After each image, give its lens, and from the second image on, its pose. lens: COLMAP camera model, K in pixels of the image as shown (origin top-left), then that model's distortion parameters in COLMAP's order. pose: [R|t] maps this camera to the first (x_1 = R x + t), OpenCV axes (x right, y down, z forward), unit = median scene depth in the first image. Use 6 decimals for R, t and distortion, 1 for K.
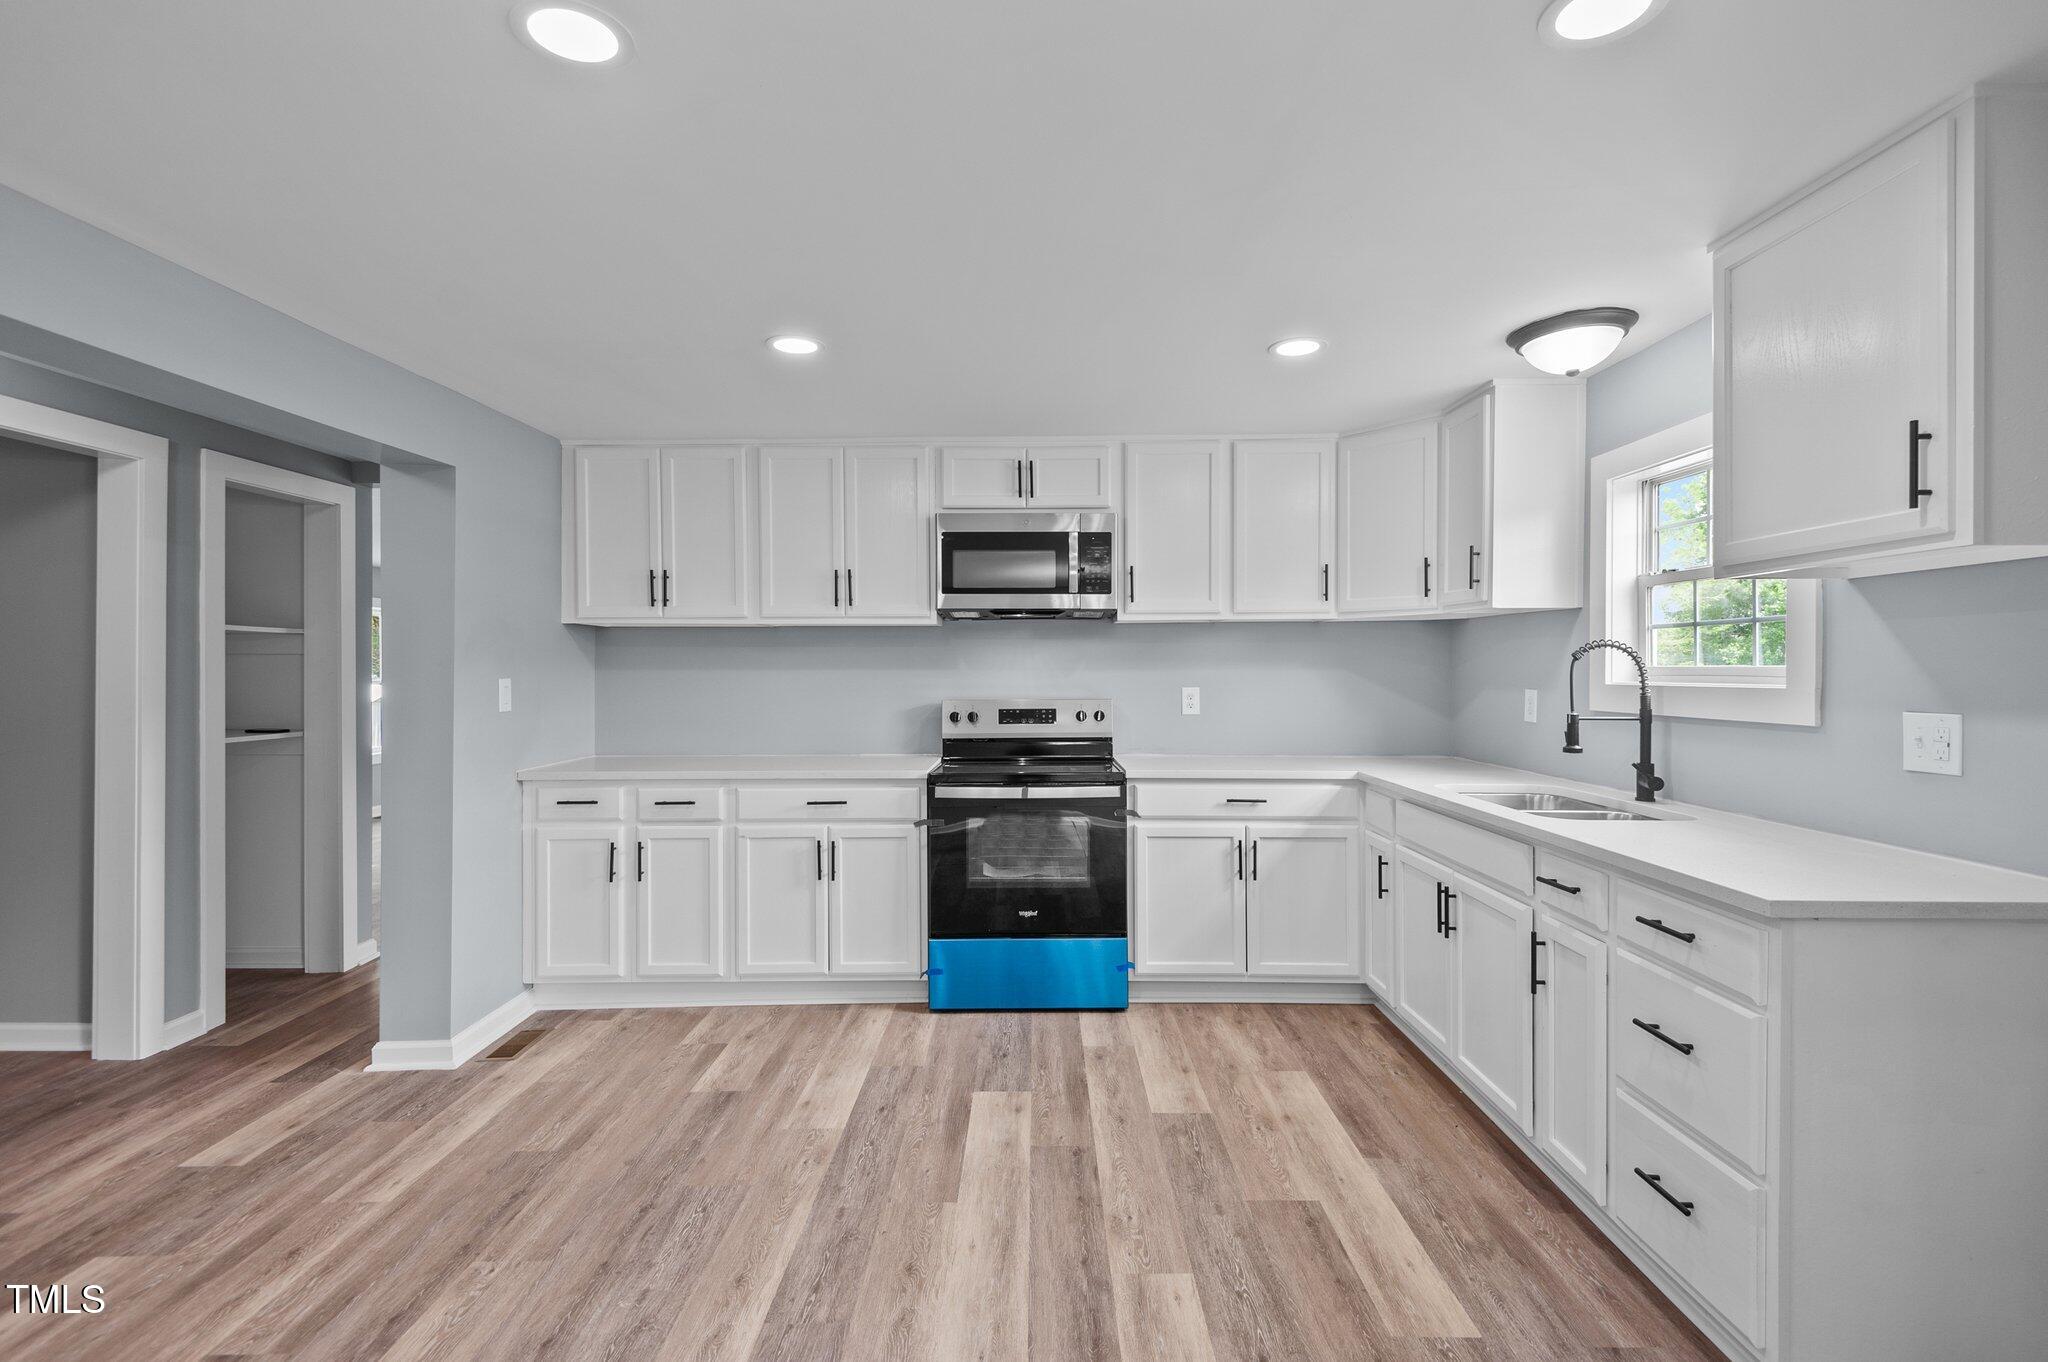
lens RADIAL K [[946.2, 0, 1026.7], [0, 946.2, 674.3], [0, 0, 1]] dist [0.019669, -0.008337]
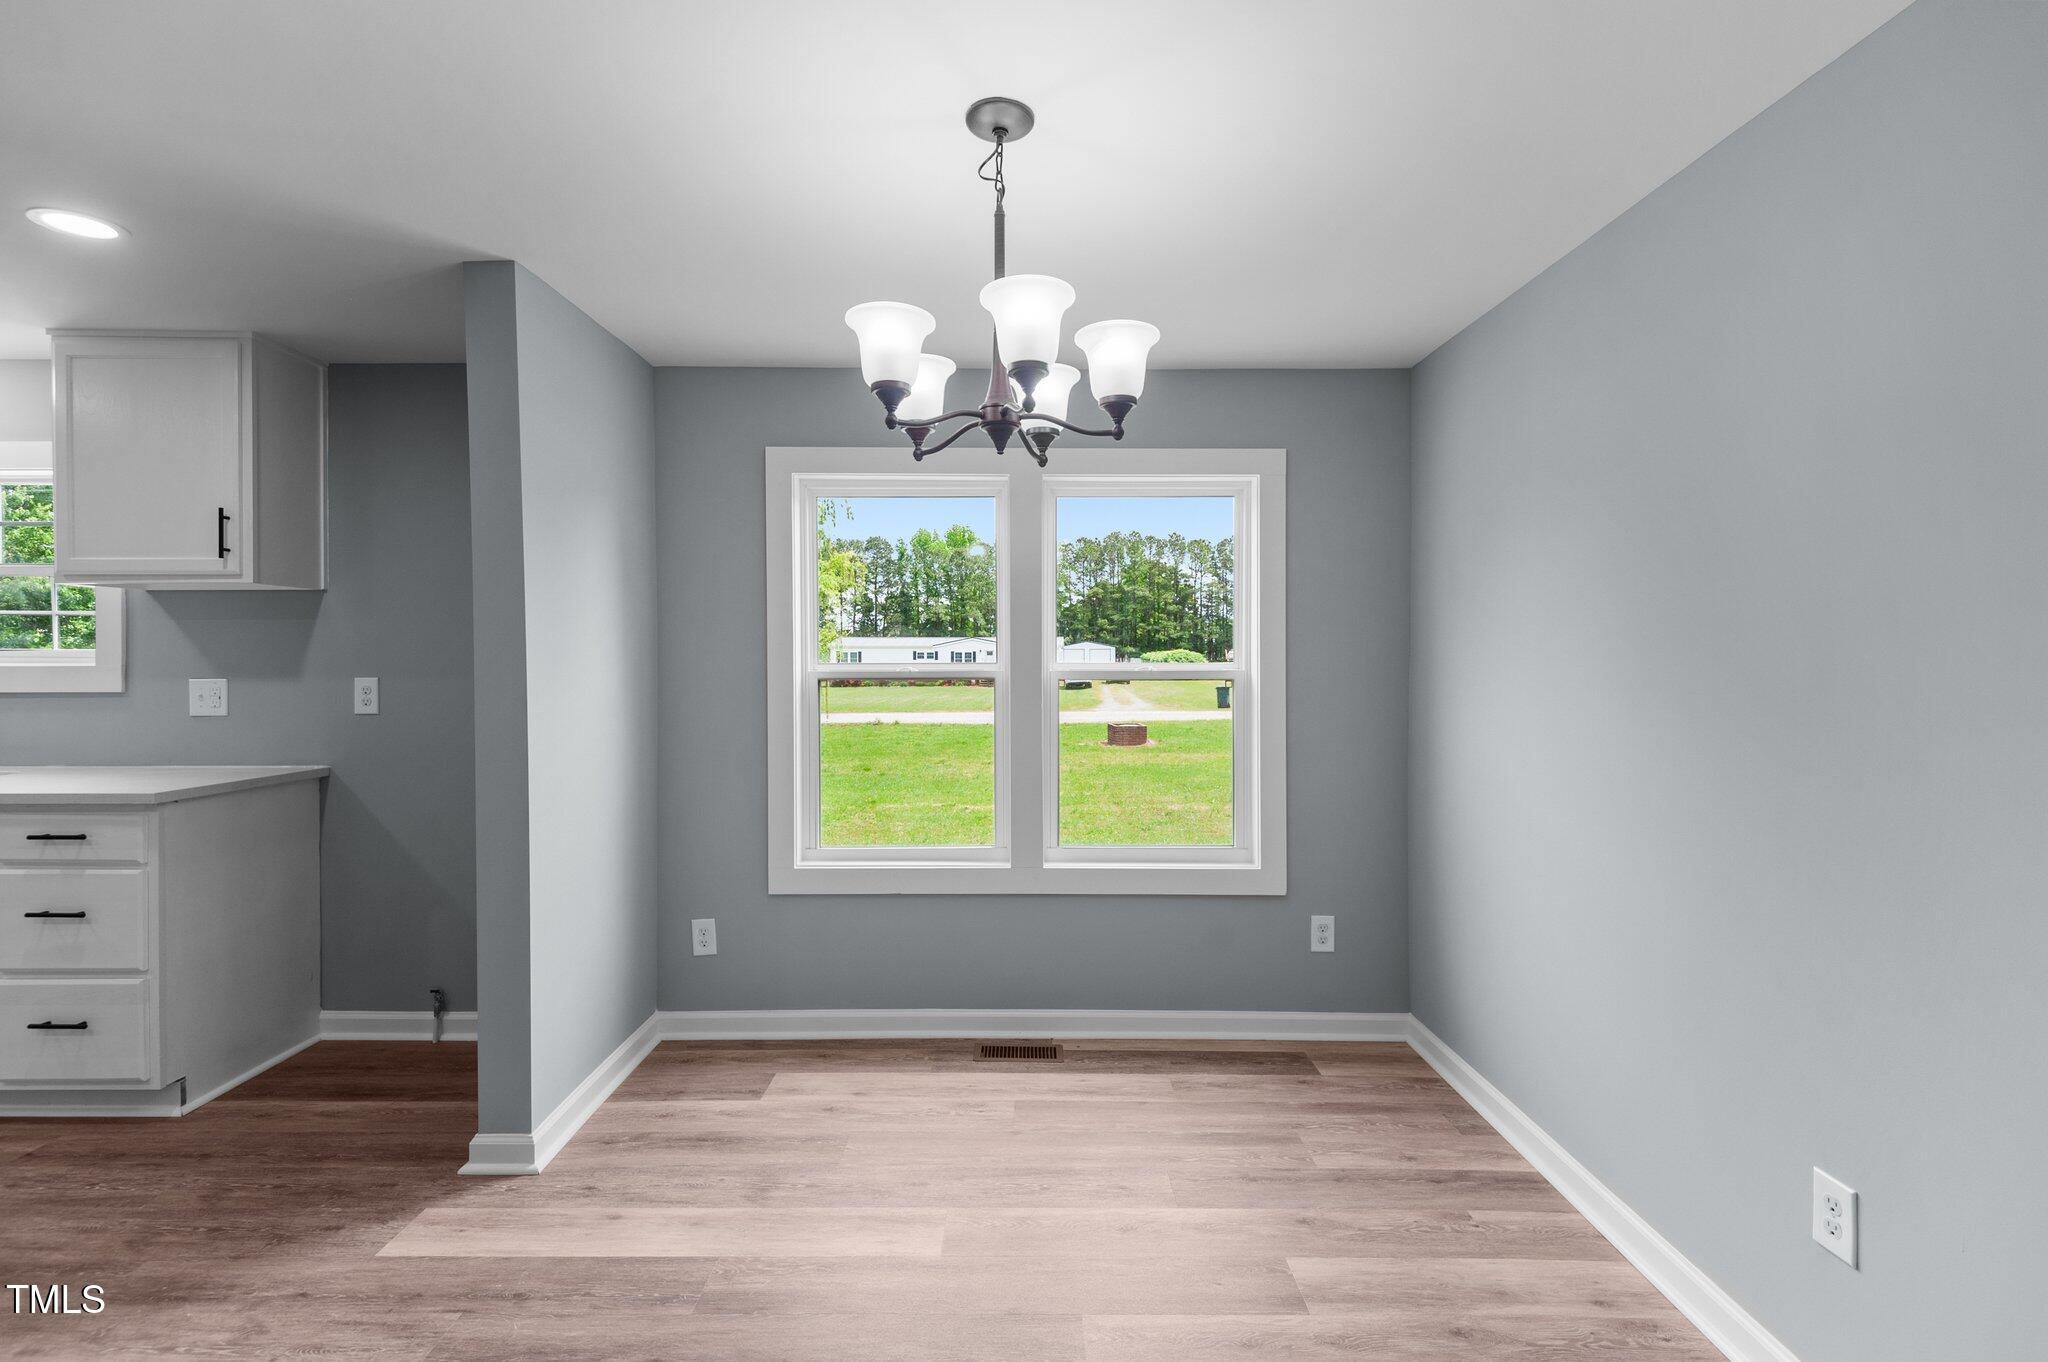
lens RADIAL K [[946.2, 0, 1019.4], [0, 946.2, 668.0], [0, 0, 1]] dist [0.019669, -0.008337]
pose [[-0.020965, -0.004863, 0.999768, -0.748619], [0.002925, 0.999984, 0.004925, 0.019163], [-0.999776, 0.003028, -0.020950, -0.365311]]
